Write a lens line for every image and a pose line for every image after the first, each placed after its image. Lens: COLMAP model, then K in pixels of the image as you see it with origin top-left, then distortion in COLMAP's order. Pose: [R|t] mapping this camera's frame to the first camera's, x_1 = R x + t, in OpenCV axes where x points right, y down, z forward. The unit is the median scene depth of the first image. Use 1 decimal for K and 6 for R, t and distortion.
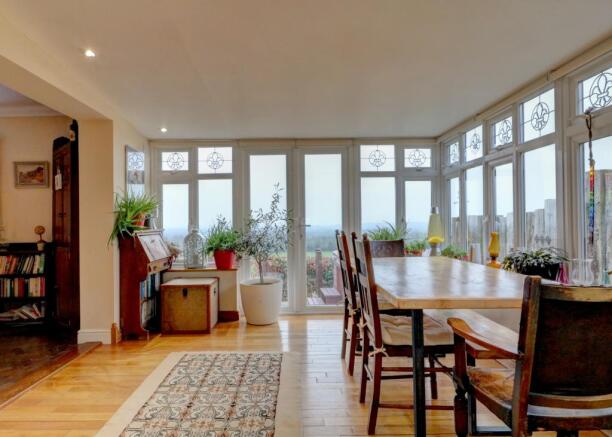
lens RADIAL K [[384.8, 0, 304.9], [0, 384.8, 219.7], [0, 0, 1]] dist [0.005943, 0.000195]
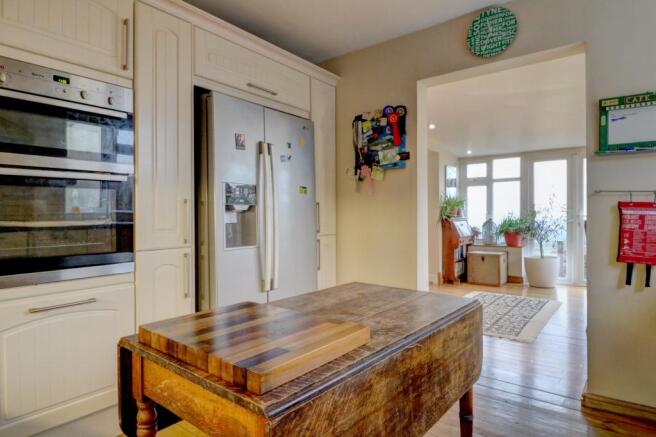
lens RADIAL K [[382.1, 0, 327.6], [0, 382.1, 216.9], [0, 0, 1]] dist [0.028638, 0.001028]
pose [[0.764266, 0.010960, -0.644808, 0.183294], [0.002081, 0.999808, 0.019460, -0.007212], [0.644898, -0.016214, 0.764097, -0.515107]]
